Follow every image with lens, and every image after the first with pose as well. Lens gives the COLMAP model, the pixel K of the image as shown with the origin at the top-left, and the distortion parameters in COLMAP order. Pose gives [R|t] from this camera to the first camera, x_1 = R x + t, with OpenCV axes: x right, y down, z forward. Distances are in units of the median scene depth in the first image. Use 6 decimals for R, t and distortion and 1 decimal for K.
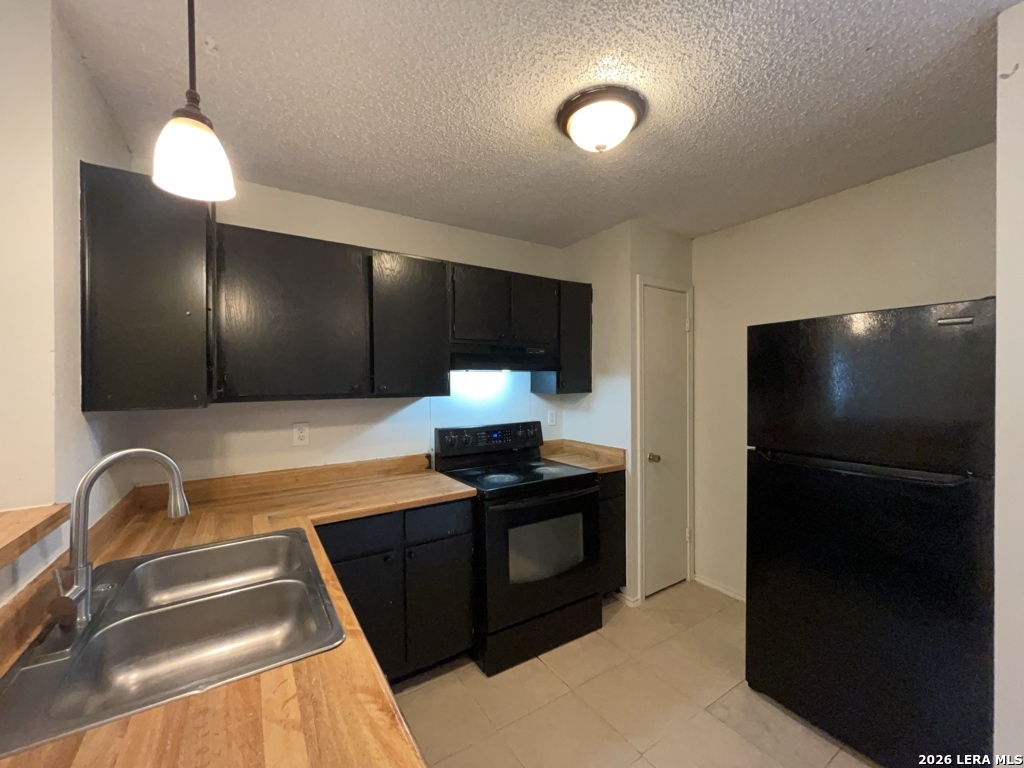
lens RADIAL K [[409.2, 0, 512.0], [0, 409.2, 384.0], [0, 0, 1]] dist [-0.009552, 0.000177]
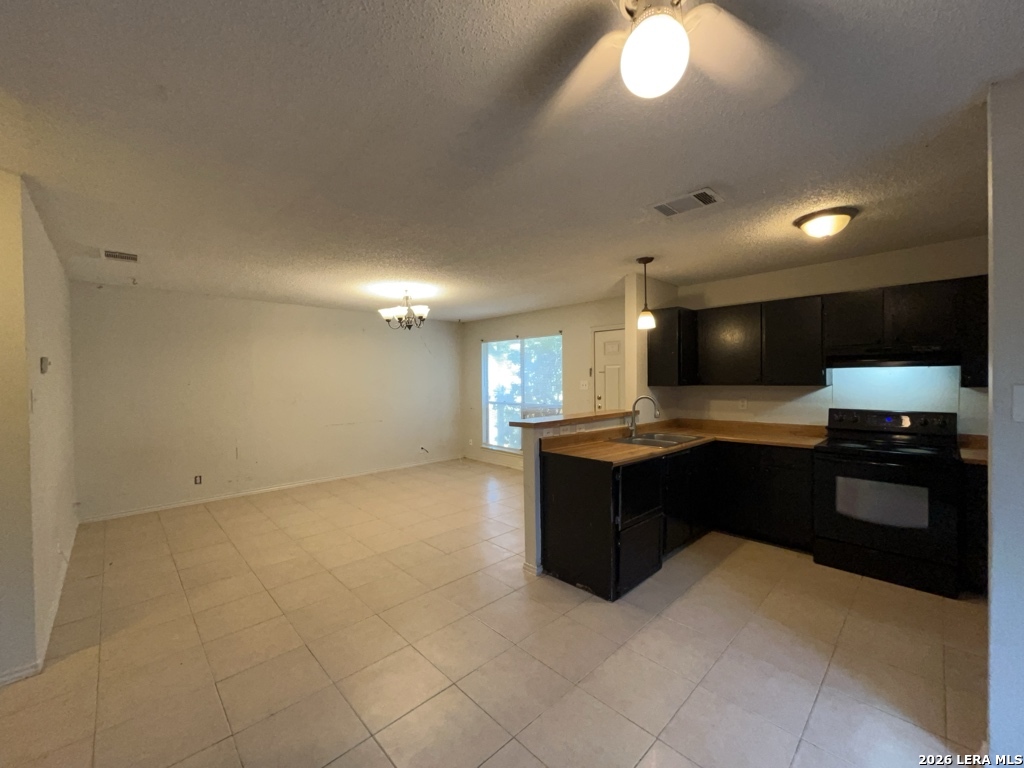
lens RADIAL K [[409.2, 0, 512.0], [0, 409.2, 384.0], [0, 0, 1]] dist [-0.009552, 0.000177]
pose [[0.181931, 0.018758, -0.983132, 0.940246], [0.005696, 0.999781, 0.020130, -0.011331], [0.983295, -0.009262, 0.181785, -0.327940]]
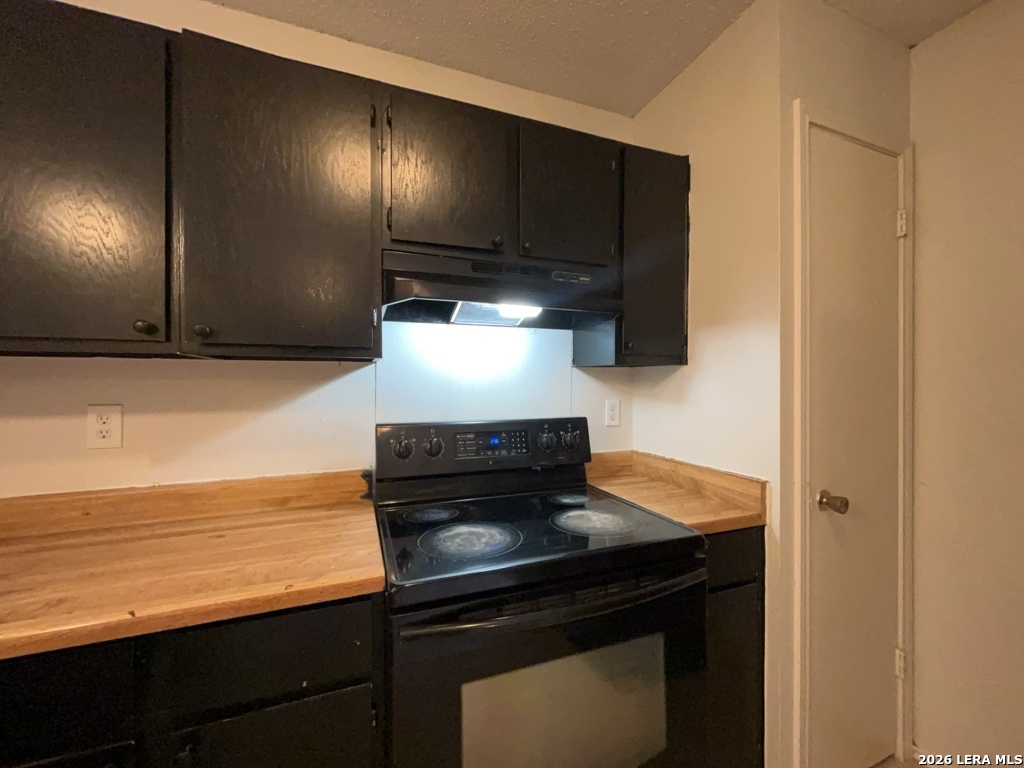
lens RADIAL K [[409.2, 0, 512.0], [0, 409.2, 384.0], [0, 0, 1]] dist [-0.009552, 0.000177]
pose [[0.978998, 0.007163, -0.203746, 0.088511], [-0.008050, 0.999961, -0.003523, 0.053227], [0.203713, 0.005089, 0.979017, 0.481666]]
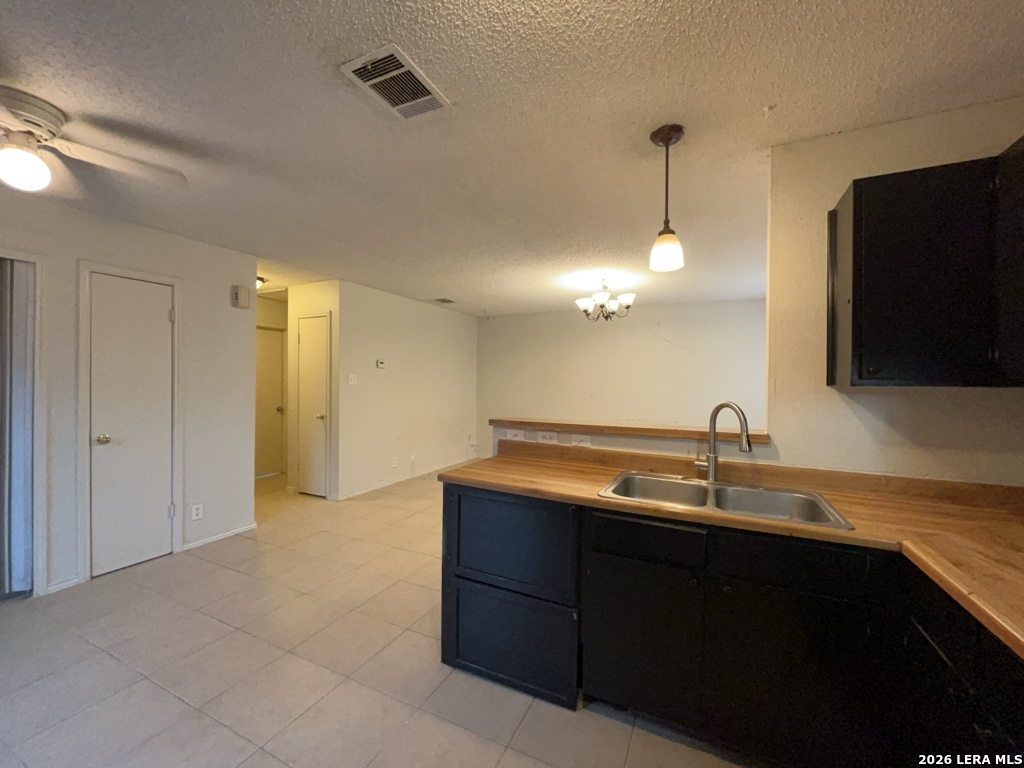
lens RADIAL K [[409.2, 0, 512.0], [0, 409.2, 384.0], [0, 0, 1]] dist [-0.009552, 0.000177]
pose [[-0.858038, 0.000476, -0.513586, 0.296547], [-0.006546, 0.999908, 0.011863, 0.024837], [0.513545, 0.013541, -0.857956, 0.768890]]
